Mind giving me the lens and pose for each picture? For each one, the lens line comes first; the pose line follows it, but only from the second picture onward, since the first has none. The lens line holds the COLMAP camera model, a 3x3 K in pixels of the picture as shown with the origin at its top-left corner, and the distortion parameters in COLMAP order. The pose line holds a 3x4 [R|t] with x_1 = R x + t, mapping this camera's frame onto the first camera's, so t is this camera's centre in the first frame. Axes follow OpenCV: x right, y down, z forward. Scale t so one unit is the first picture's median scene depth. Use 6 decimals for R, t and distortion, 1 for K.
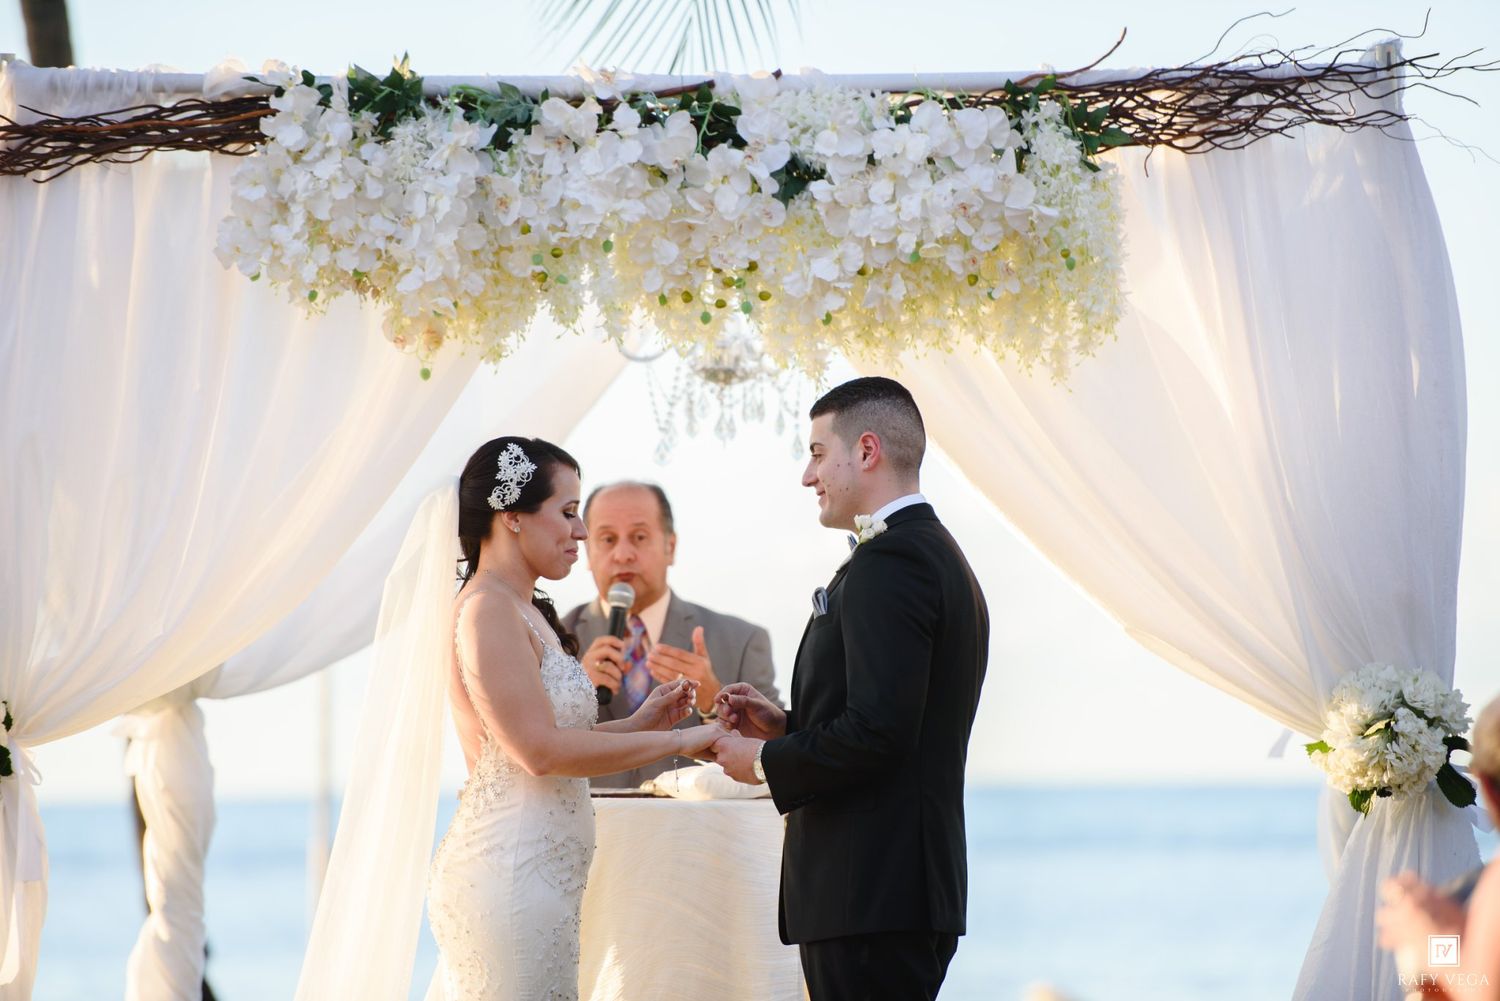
lens RADIAL K [[8400.9, 0, 751.4], [0, 8400.9, 508.0], [0, 0, 1]] dist [2.322861, 0.000000]
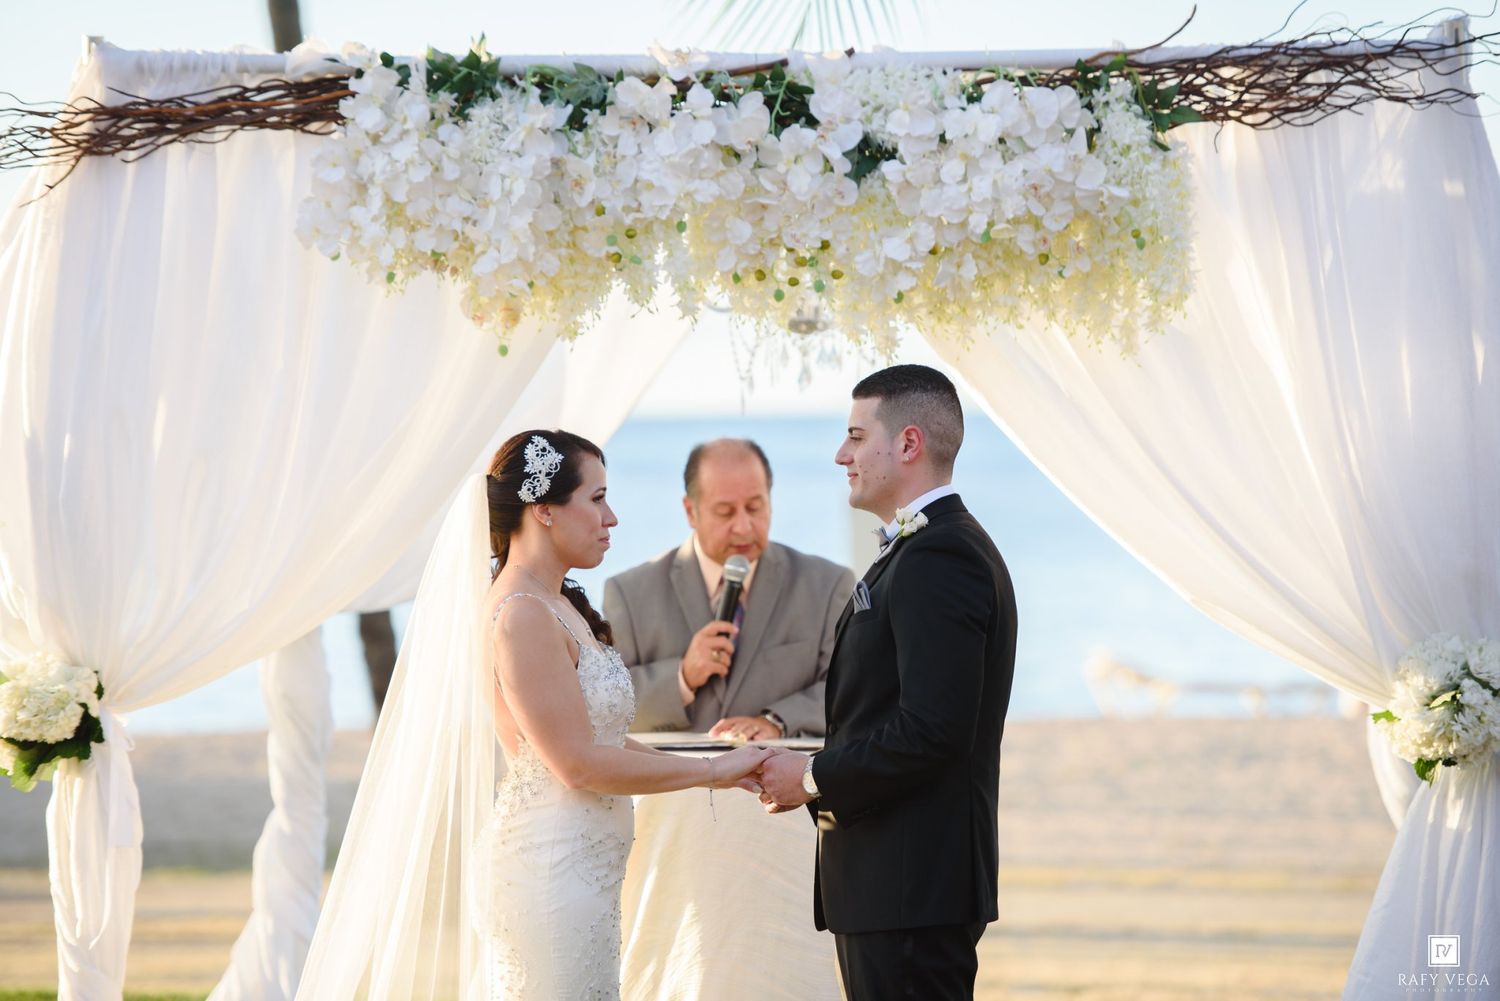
lens RADIAL K [[5952.0, 0, 753.9], [0, 5952.0, 494.8], [0, 0, 1]] dist [0.991526, 0.000000]
pose [[0.999800, -0.000302, -0.019993, 0.005906], [0.001453, 0.998342, 0.057546, -0.040002], [0.019943, -0.057563, 0.998143, 0.283917]]
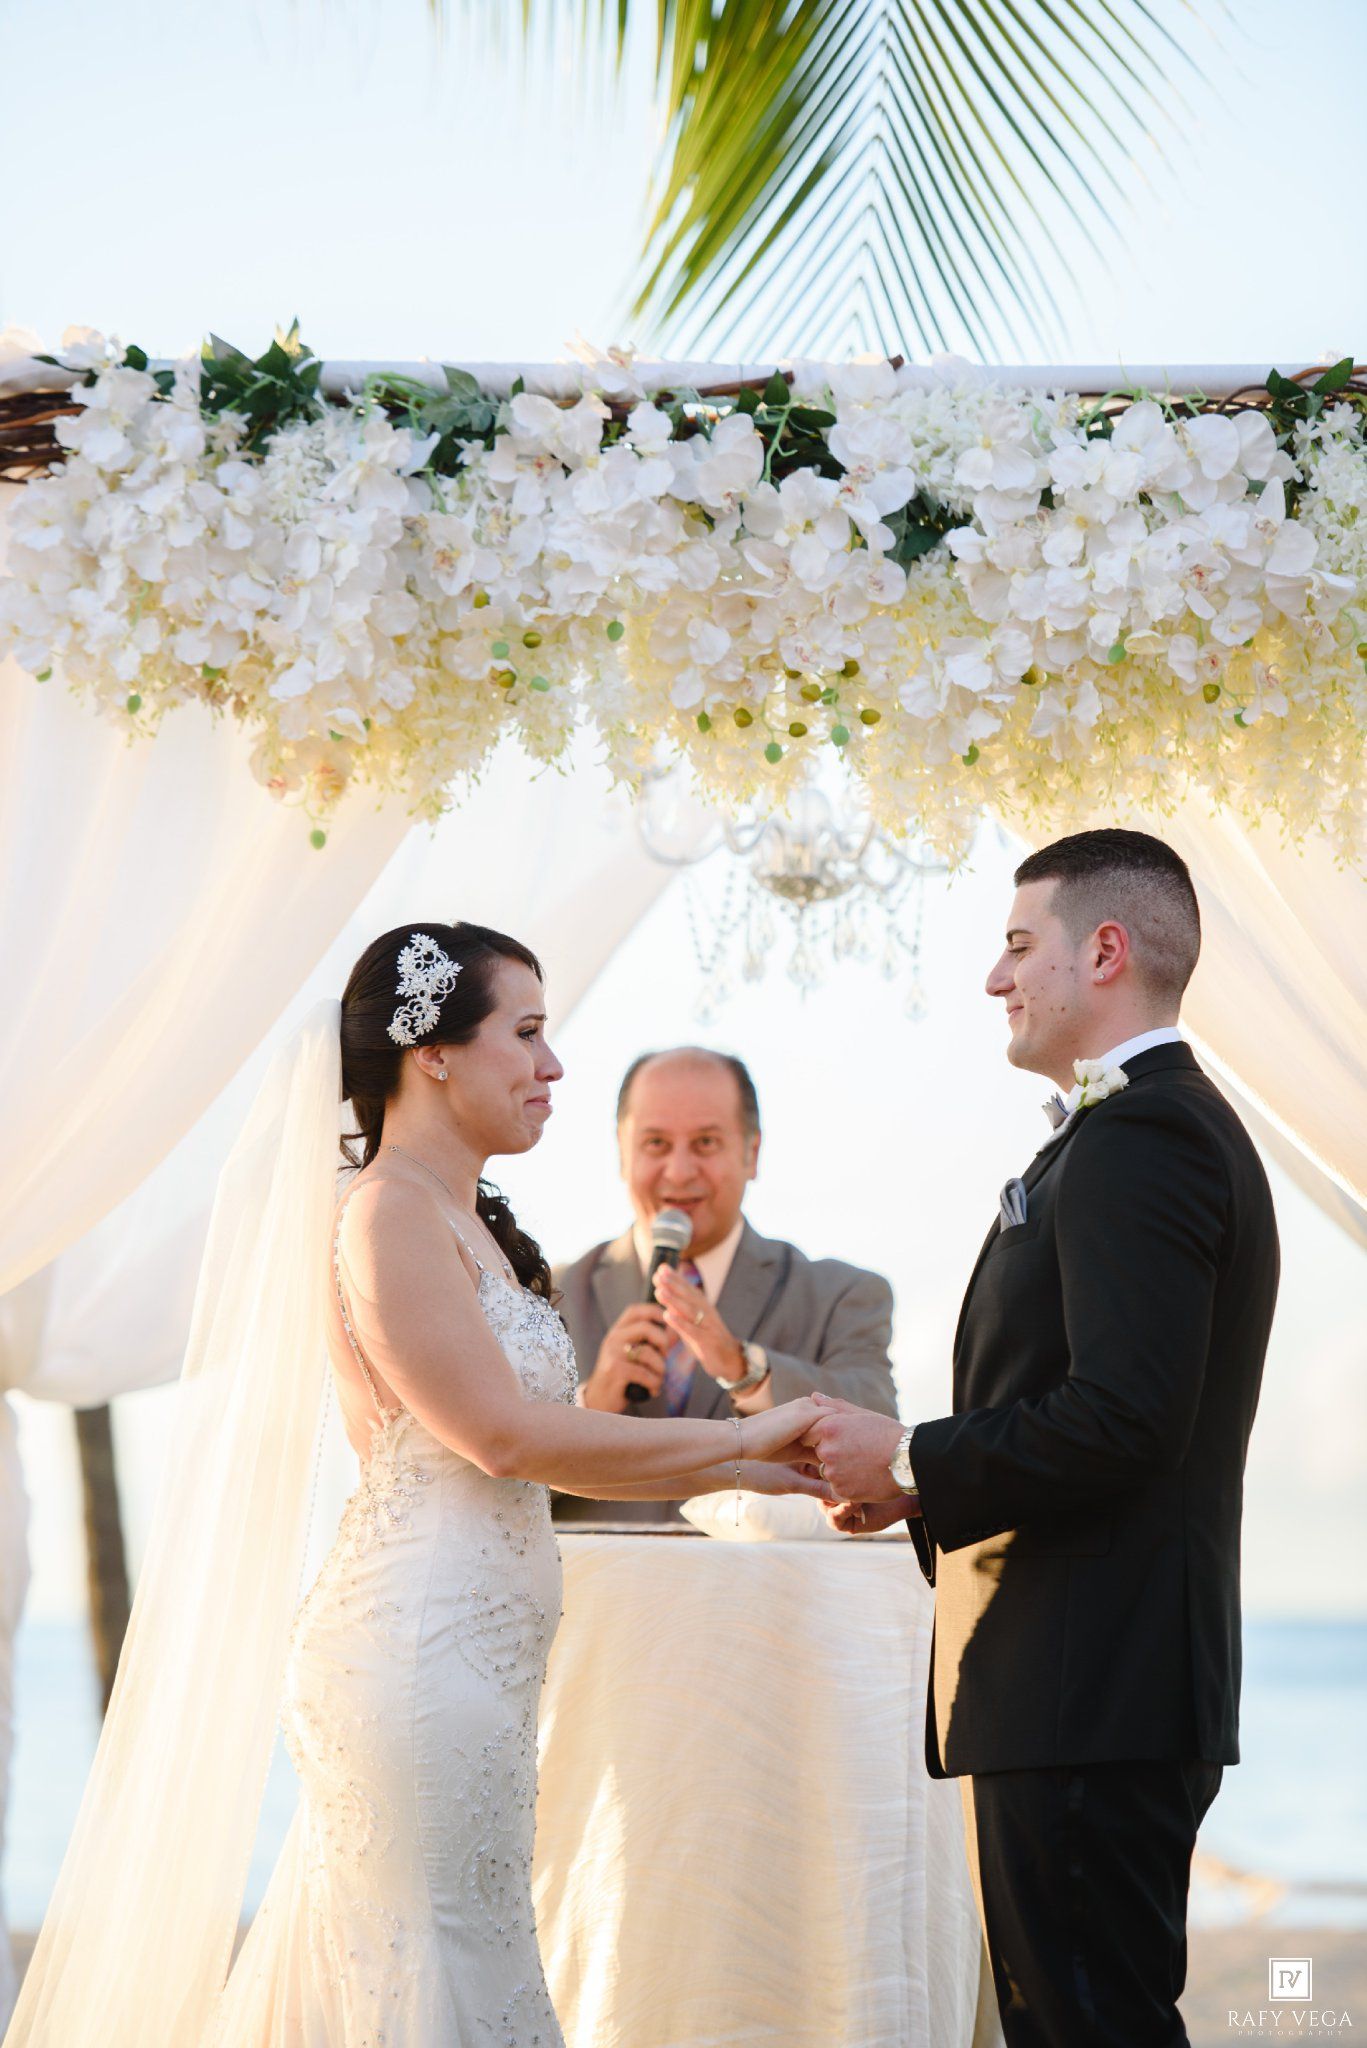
lens RADIAL K [[8126.4, 0, 700.9], [0, 8126.4, 1042.6], [0, 0, 1]] dist [0.991526, 0.000000]
pose [[0.999792, 0.014207, -0.014645, -0.001699], [-0.014634, 0.999457, -0.029524, 0.016283], [0.014217, 0.029732, 0.999457, 0.406624]]
